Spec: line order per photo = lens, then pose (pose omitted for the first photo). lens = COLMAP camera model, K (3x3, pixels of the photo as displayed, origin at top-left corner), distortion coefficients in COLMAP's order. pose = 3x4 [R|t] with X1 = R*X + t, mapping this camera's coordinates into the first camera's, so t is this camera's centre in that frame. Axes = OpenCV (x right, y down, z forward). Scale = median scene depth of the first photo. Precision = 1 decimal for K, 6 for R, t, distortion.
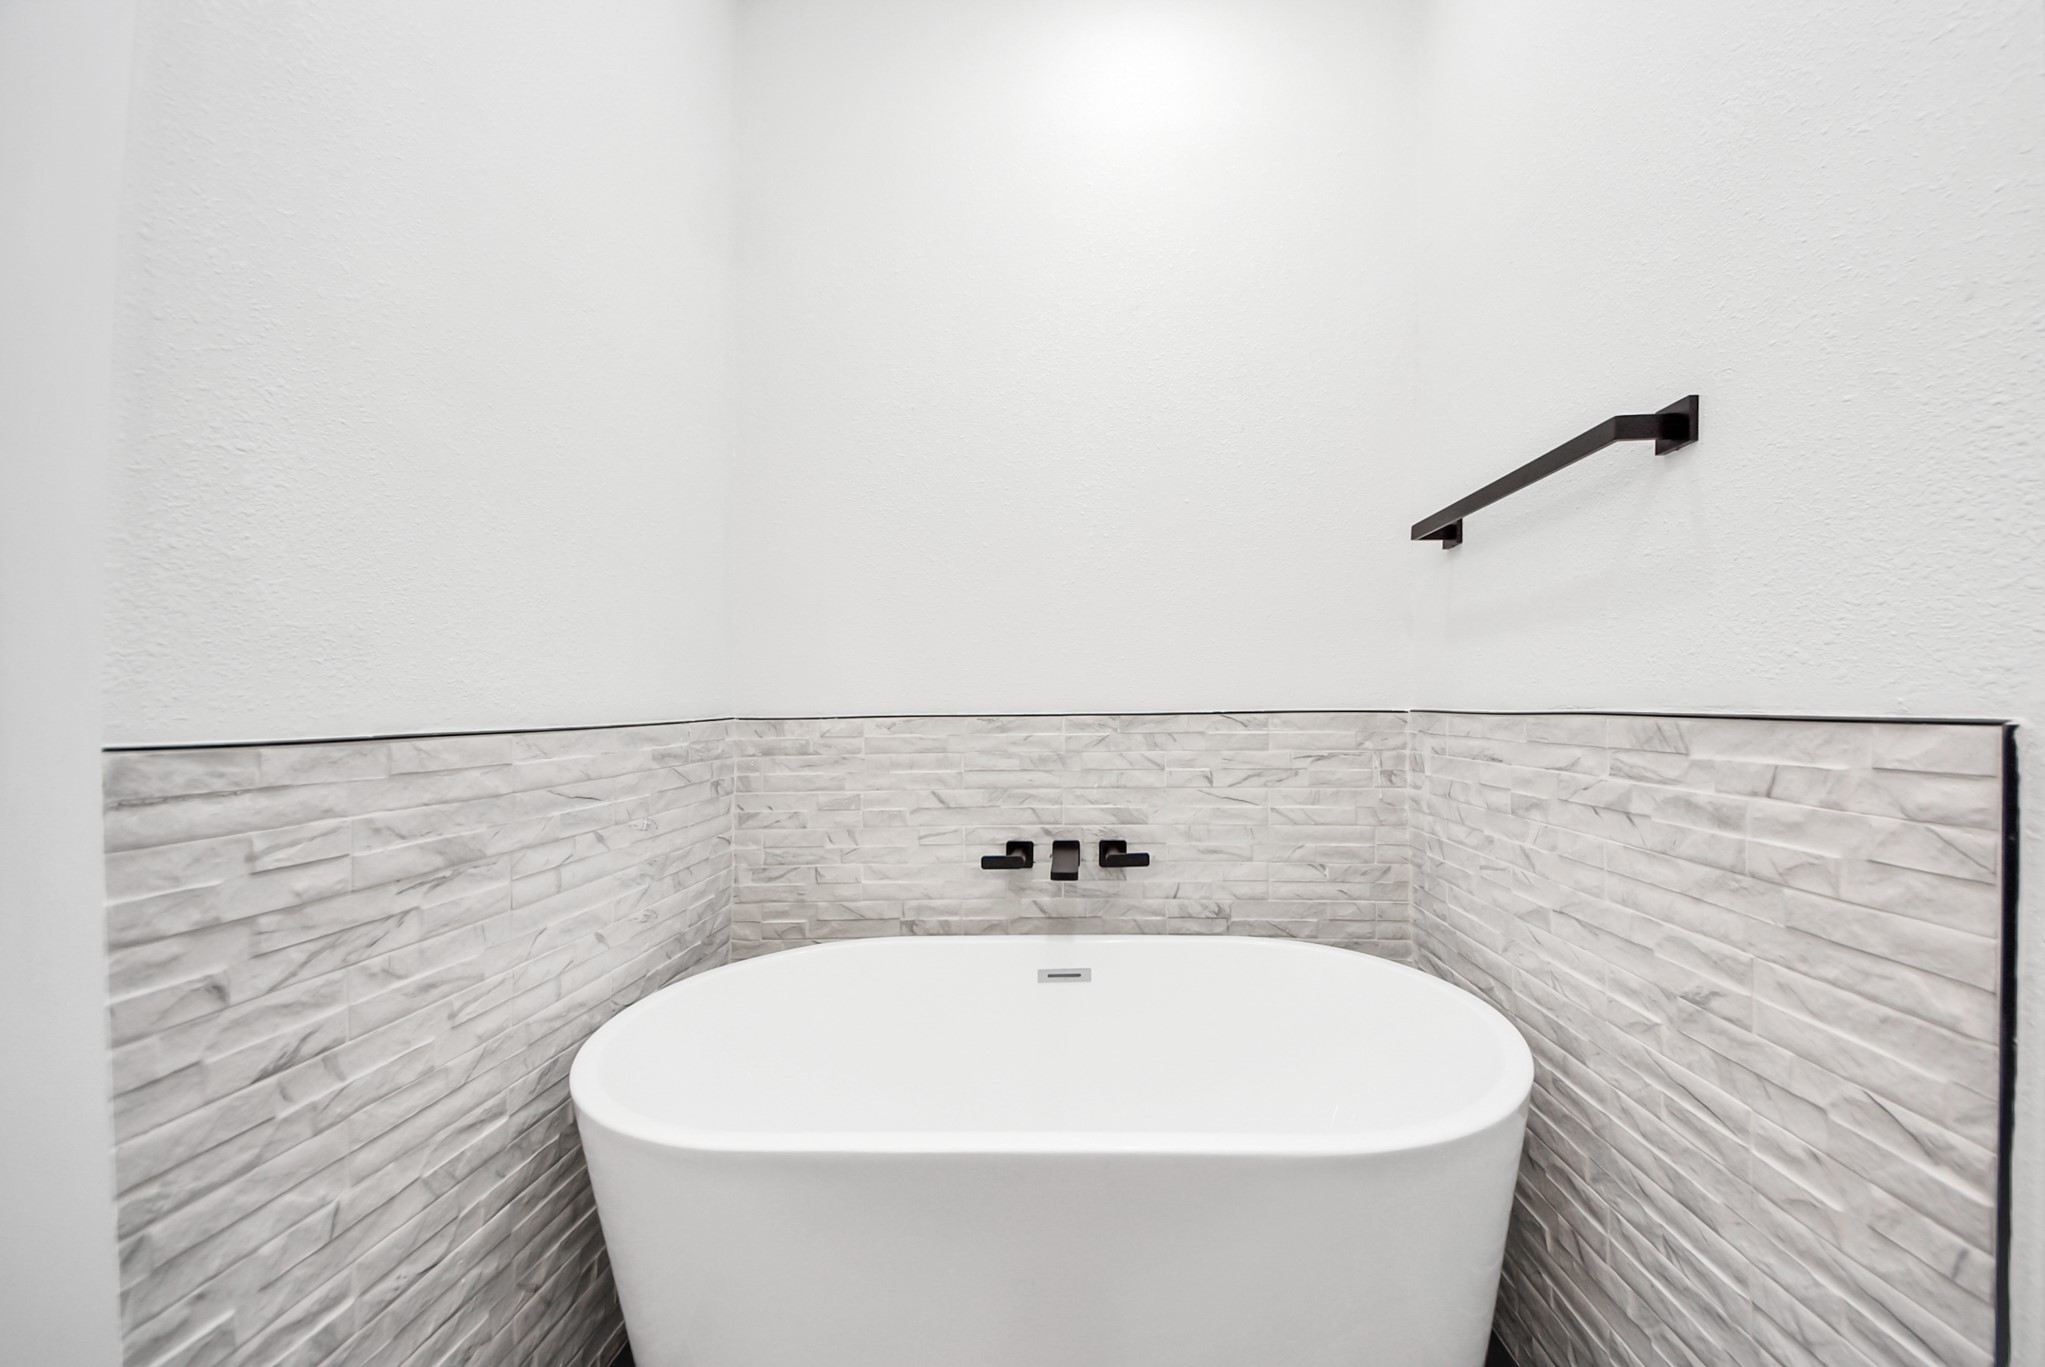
lens RADIAL K [[731.9, 0, 1028.2], [0, 731.9, 689.4], [0, 0, 1]] dist [0.009292, -0.005490]
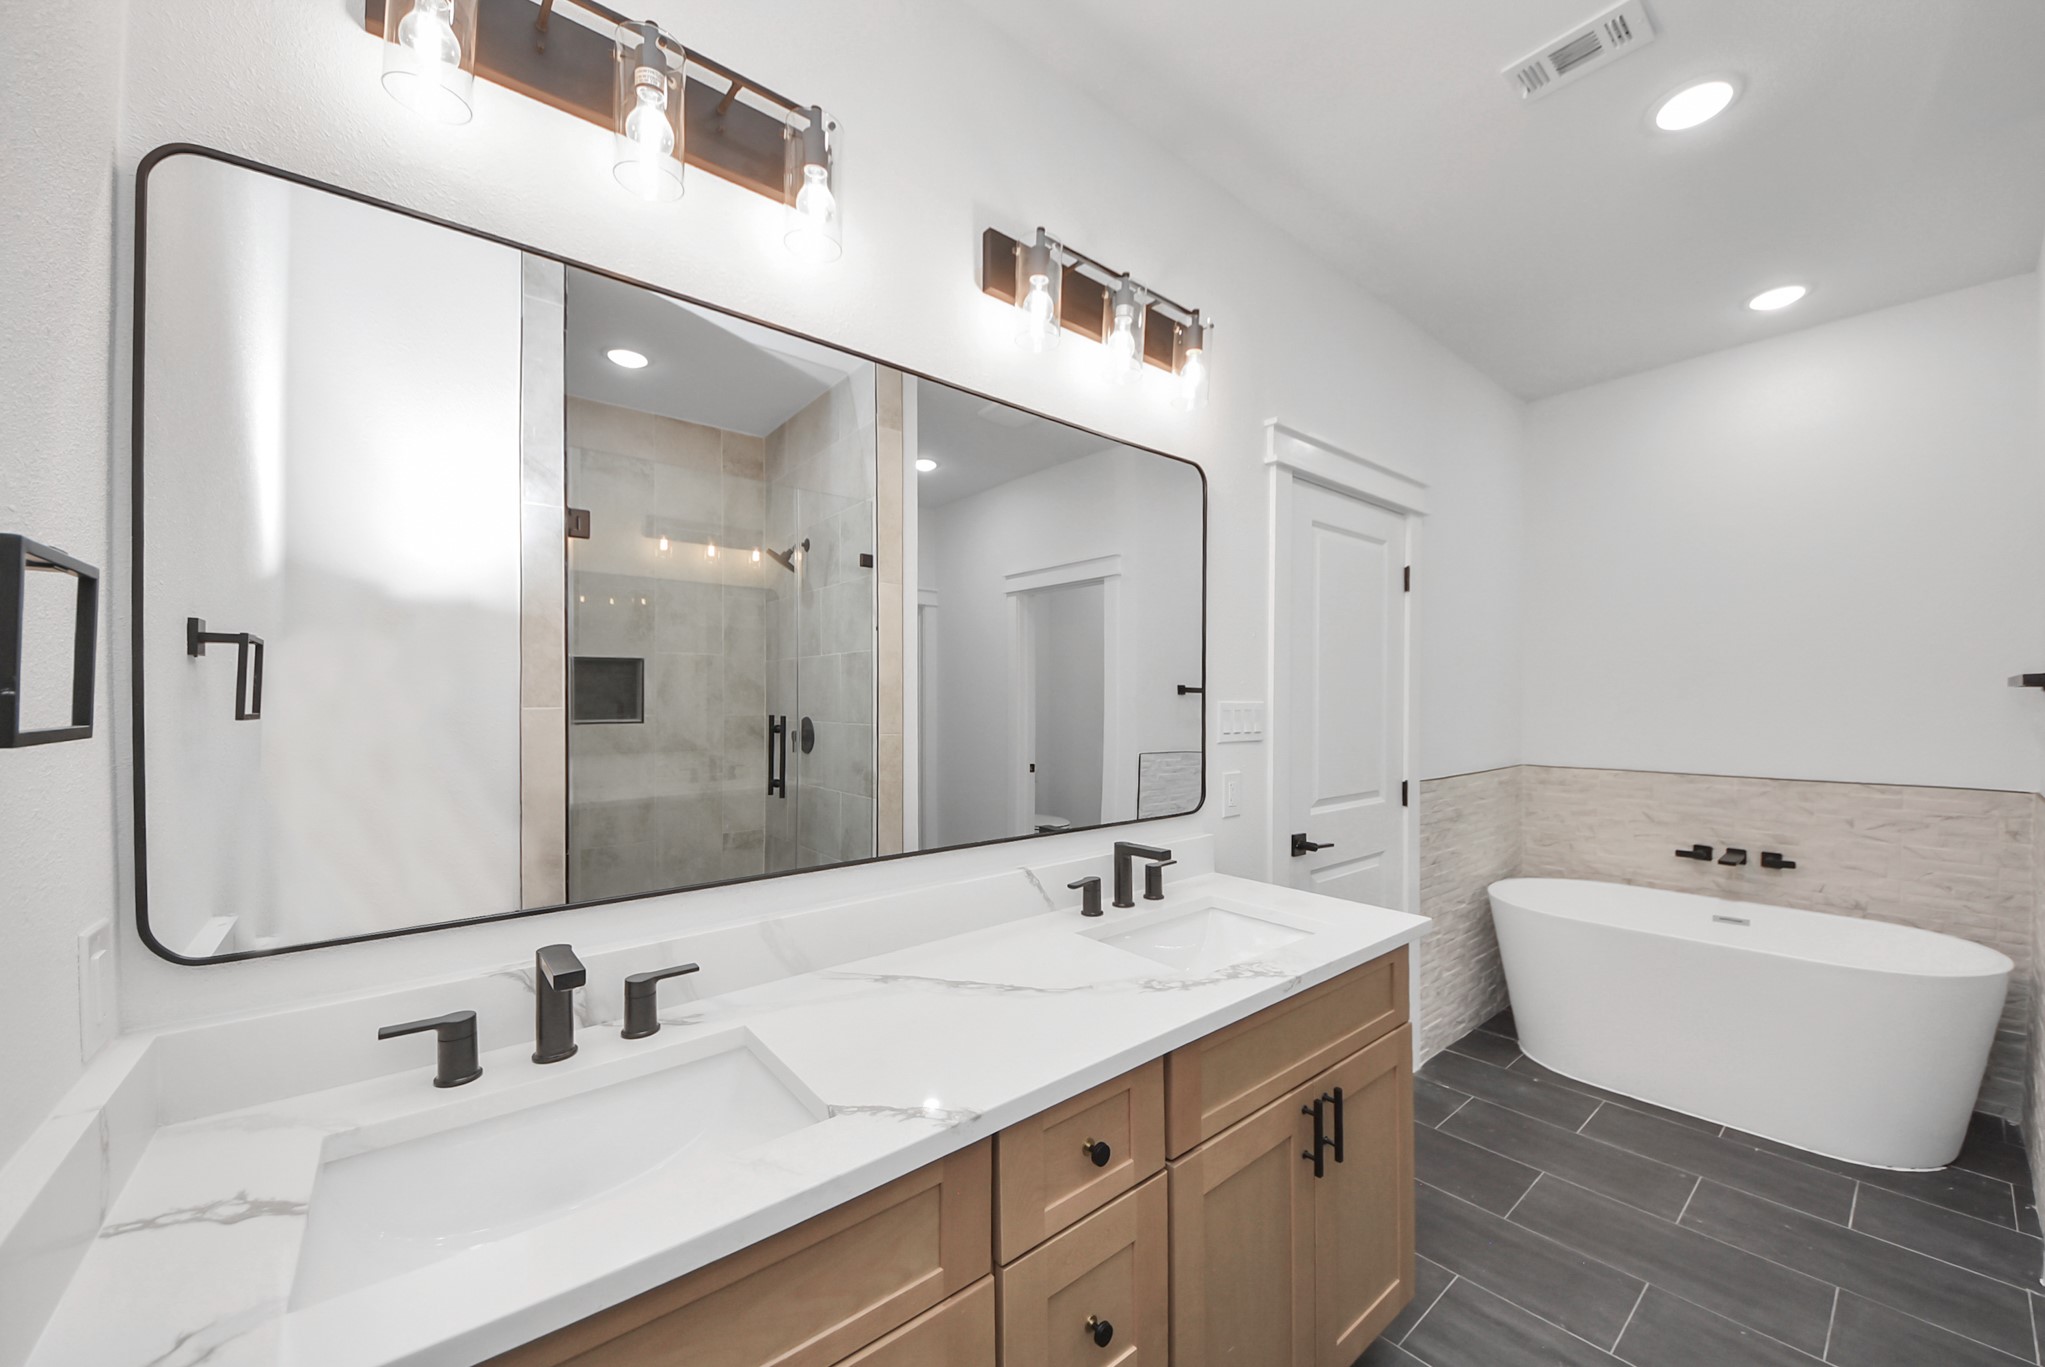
lens RADIAL K [[778.7, 0, 1057.3], [0, 778.7, 685.6], [0, 0, 1]] dist [-0.005512, -0.003902]
pose [[0.716036, 0.004311, -0.698050, 0.179278], [-0.000382, 0.999983, 0.005784, -0.194102], [0.698063, -0.003874, 0.716026, -1.466655]]
